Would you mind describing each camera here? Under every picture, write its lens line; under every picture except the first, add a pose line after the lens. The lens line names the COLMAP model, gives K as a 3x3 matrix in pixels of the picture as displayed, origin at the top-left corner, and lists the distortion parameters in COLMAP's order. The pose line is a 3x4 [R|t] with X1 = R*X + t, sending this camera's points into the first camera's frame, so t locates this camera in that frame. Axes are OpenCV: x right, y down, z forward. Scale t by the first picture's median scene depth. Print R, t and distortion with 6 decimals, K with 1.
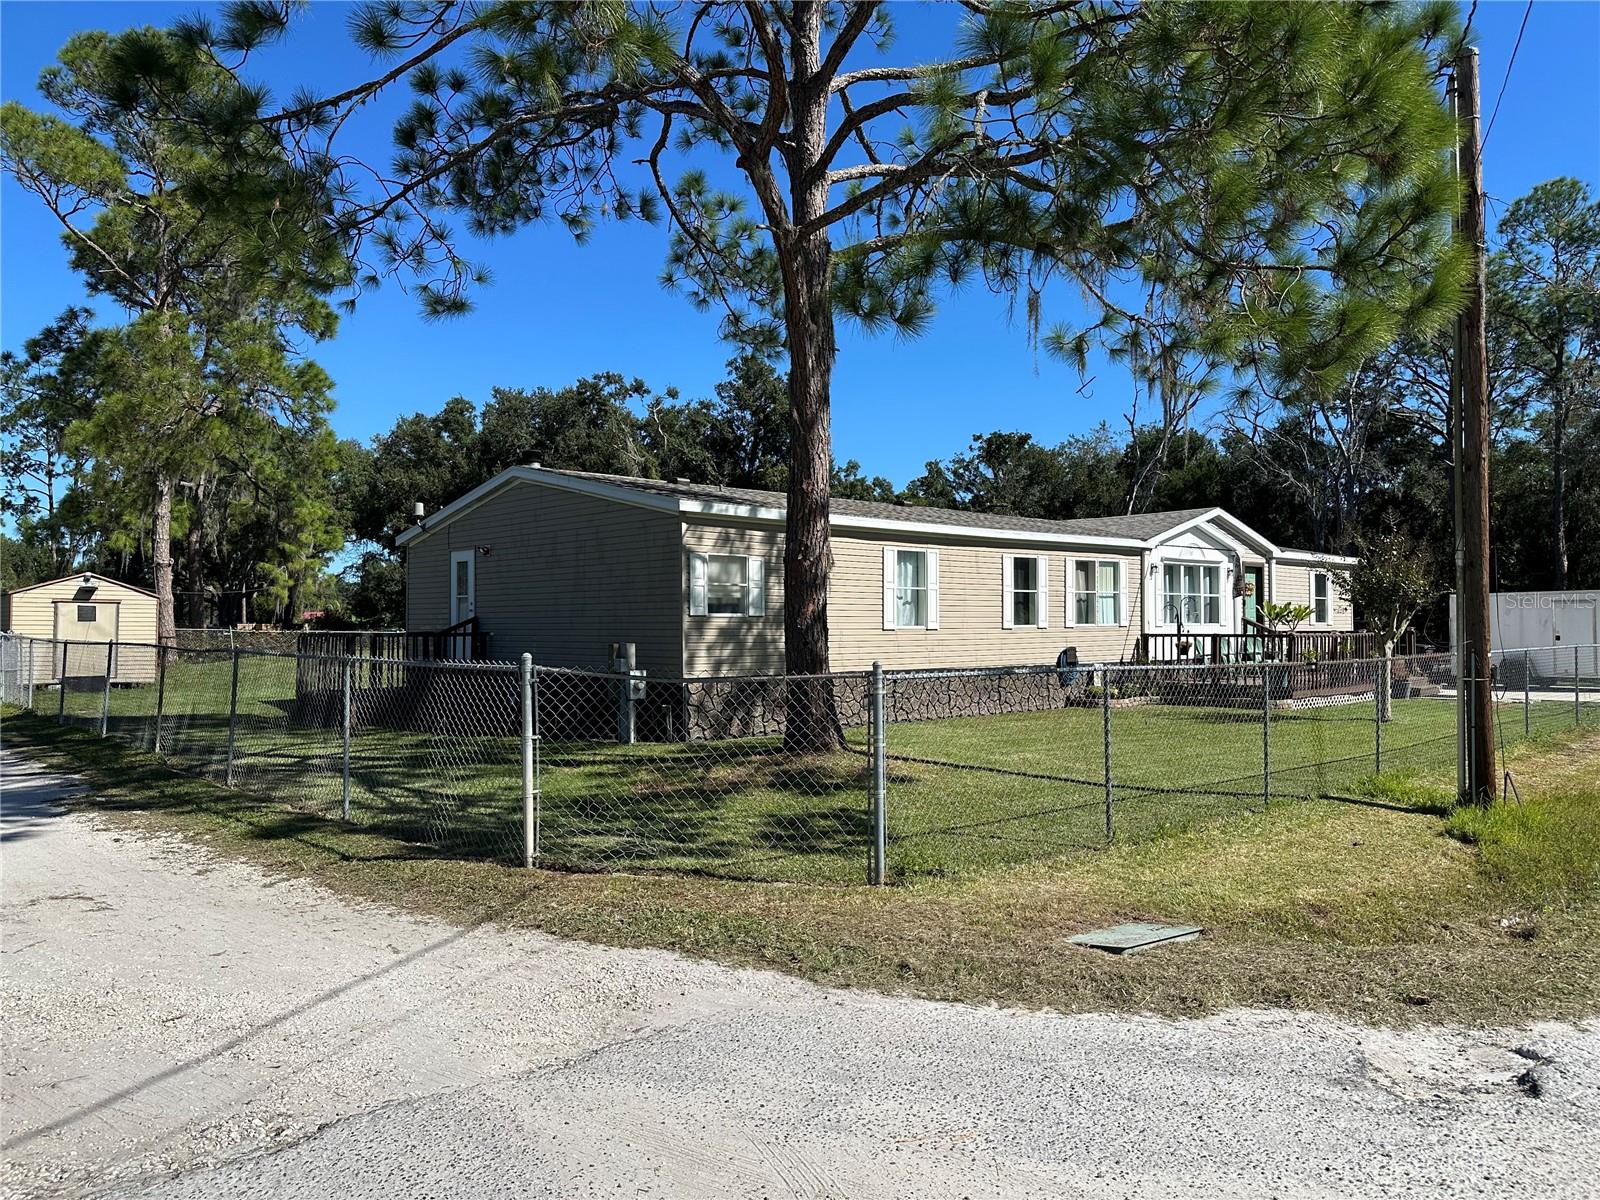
lens RADIAL K [[1122.1, 0, 814.9], [0, 1122.1, 597.3], [0, 0, 1]] dist [0.025446, -0.006118]
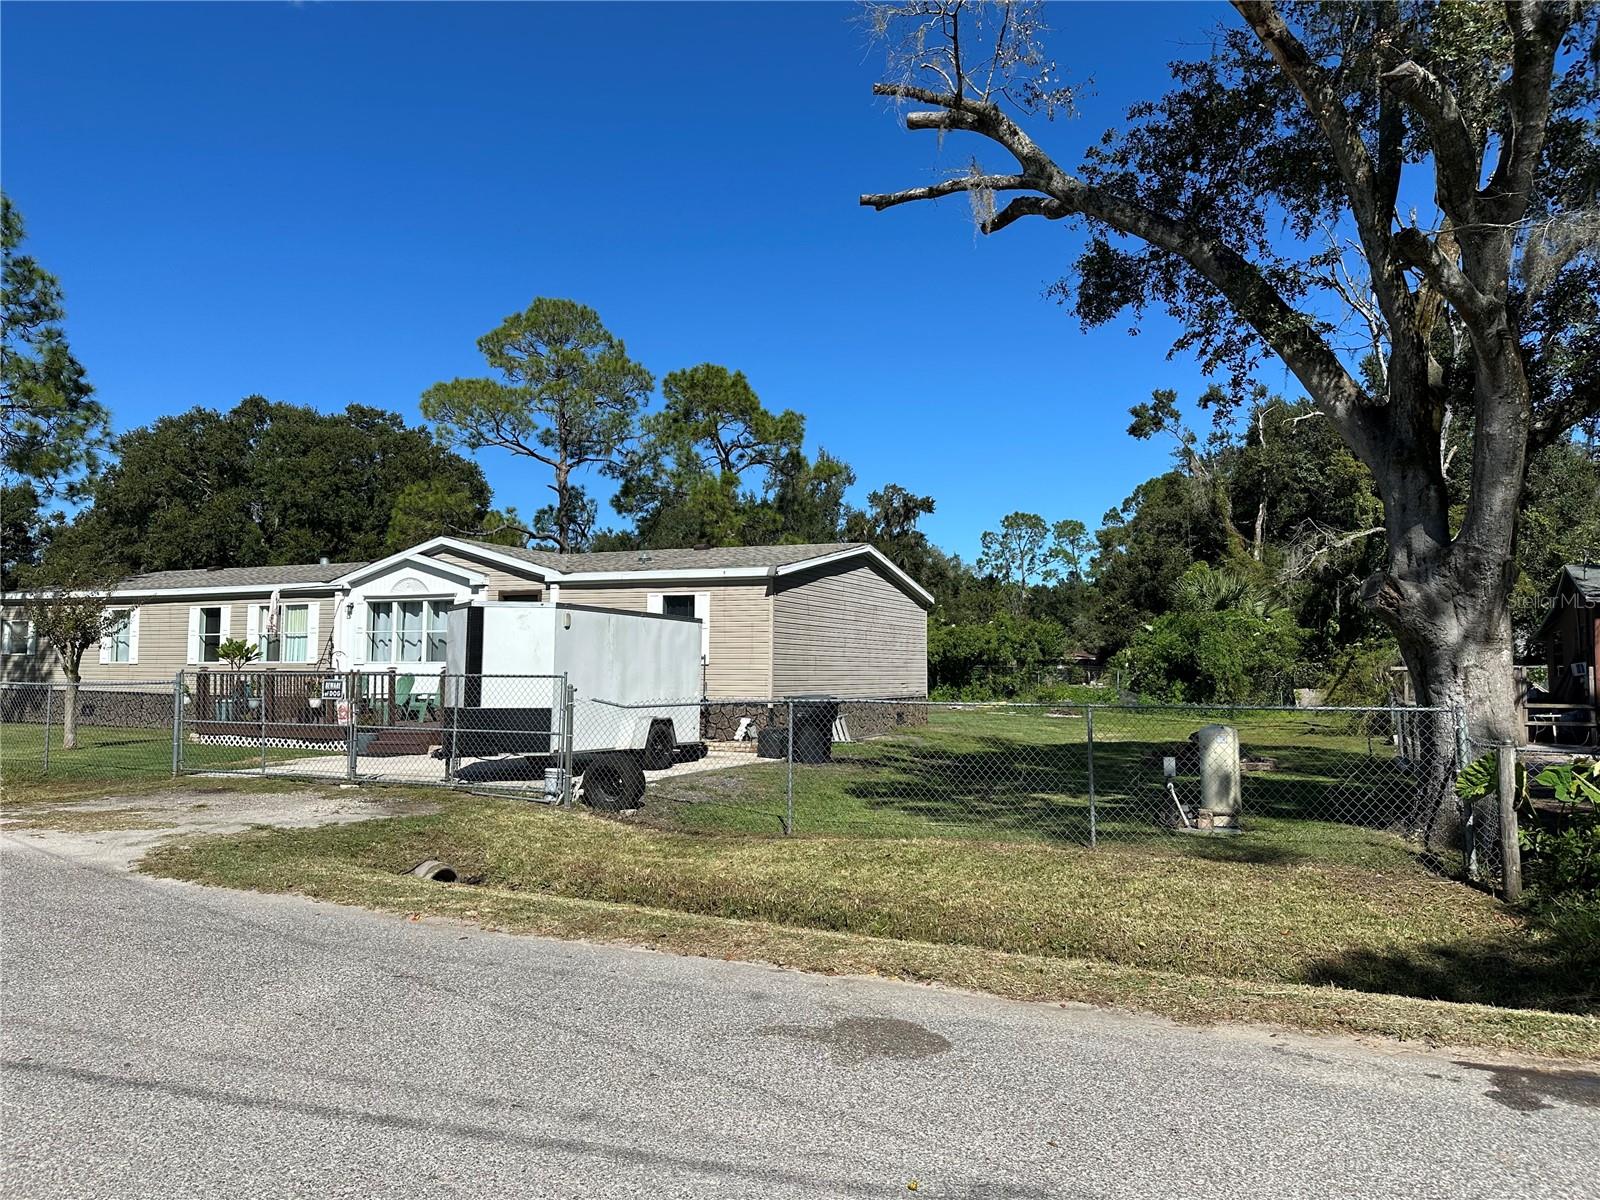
lens RADIAL K [[1122.1, 0, 804.1], [0, 1122.1, 601.0], [0, 0, 1]] dist [0.025446, -0.006118]
pose [[0.393076, -0.060404, -0.917520, 2.030834], [0.006888, 0.998005, -0.062752, 0.051739], [0.919480, 0.018347, 0.392708, 1.402320]]
